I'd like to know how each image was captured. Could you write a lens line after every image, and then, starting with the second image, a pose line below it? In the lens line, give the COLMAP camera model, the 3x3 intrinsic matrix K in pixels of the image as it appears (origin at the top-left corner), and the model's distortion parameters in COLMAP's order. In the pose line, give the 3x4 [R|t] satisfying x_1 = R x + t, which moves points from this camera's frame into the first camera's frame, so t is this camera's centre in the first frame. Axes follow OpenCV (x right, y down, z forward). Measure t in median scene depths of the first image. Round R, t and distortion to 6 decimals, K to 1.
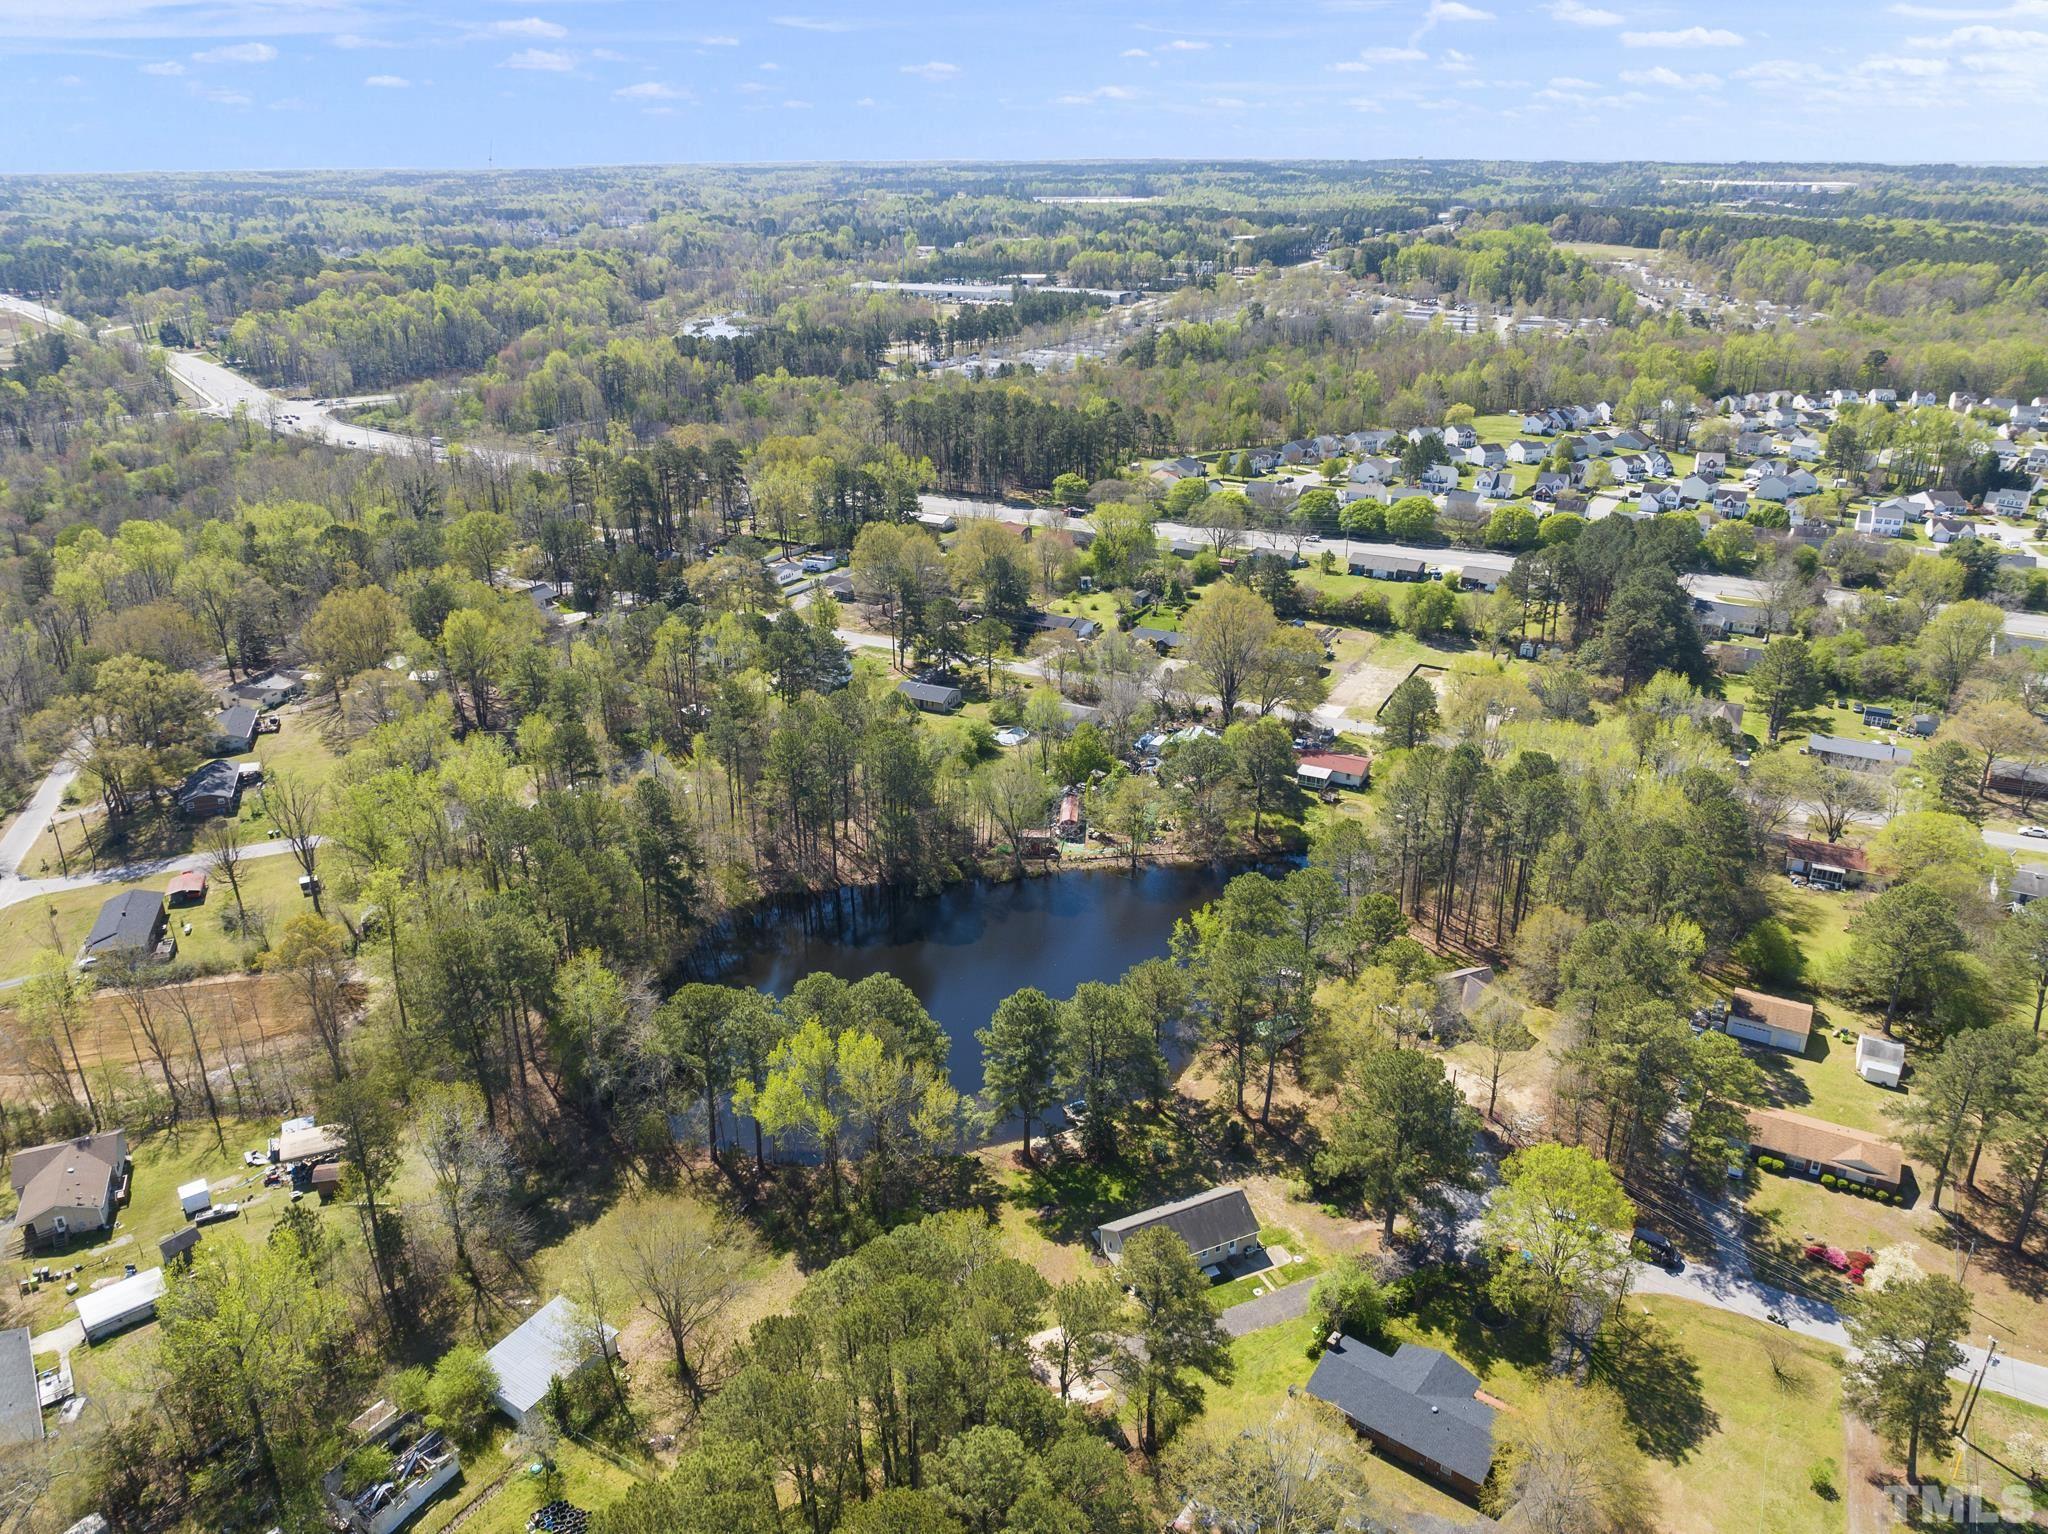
lens RADIAL K [[1415.2, 0, 1024.0], [0, 1415.2, 767.0], [0, 0, 1]] dist [-0.031803, 0.002018]
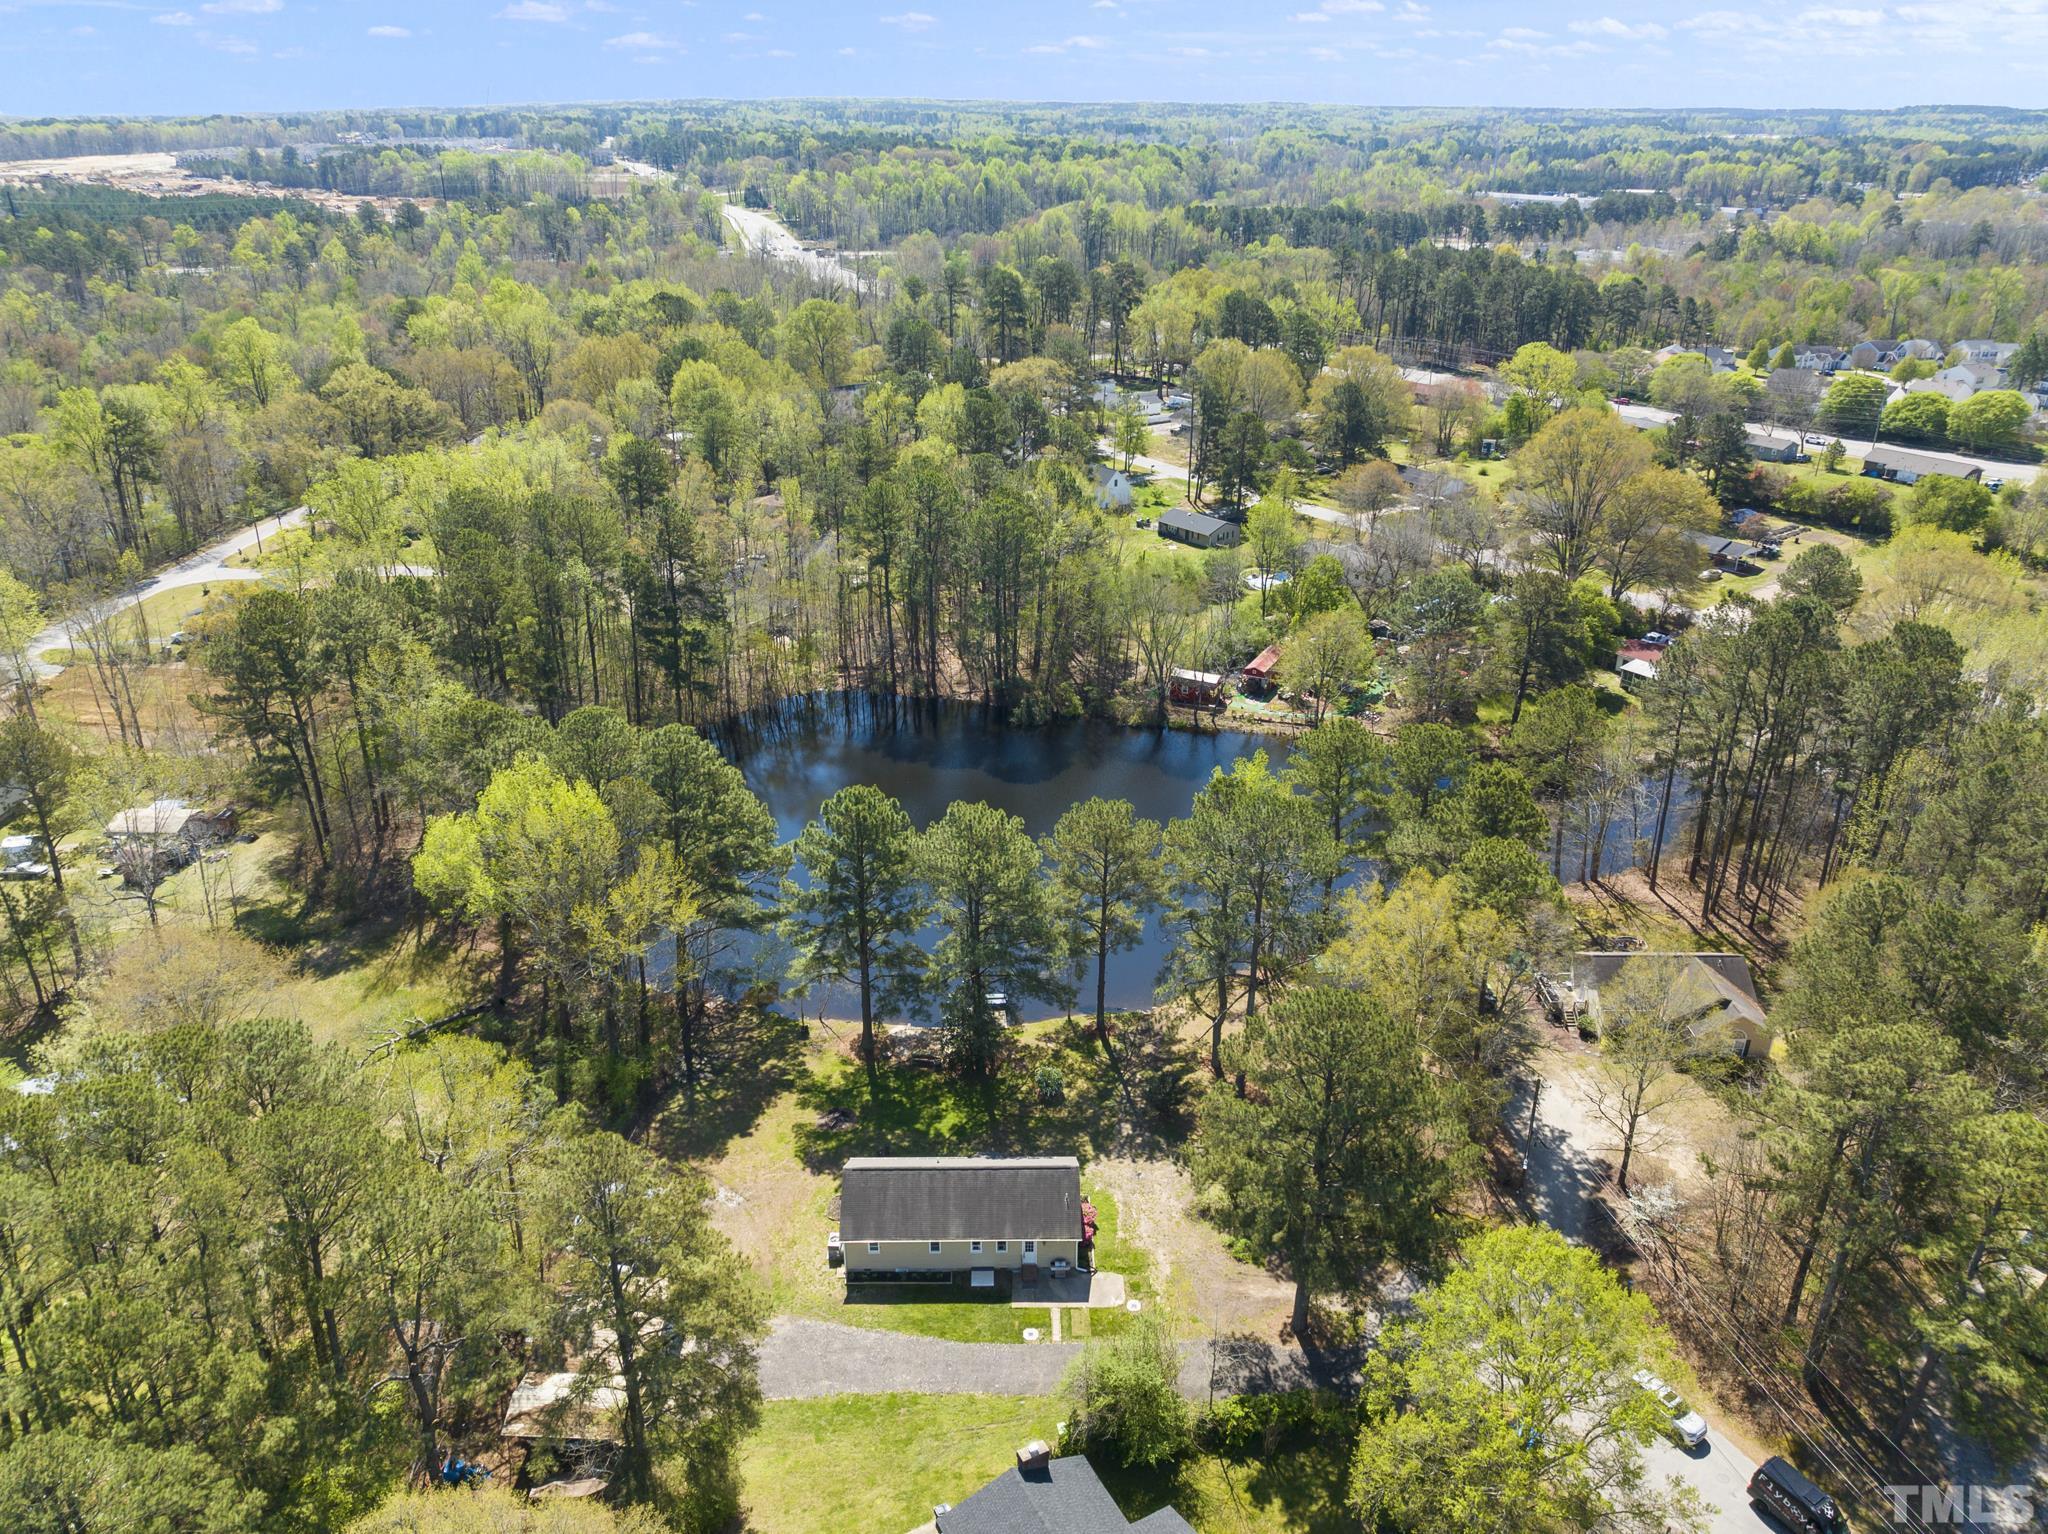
lens RADIAL K [[1415.2, 0, 1024.0], [0, 1415.2, 767.0], [0, 0, 1]] dist [-0.031803, 0.002018]
pose [[0.914556, 0.178206, -0.363083, 0.204049], [-0.164864, 0.983991, 0.067687, 0.059249], [0.369333, -0.002044, 0.929295, 0.271341]]
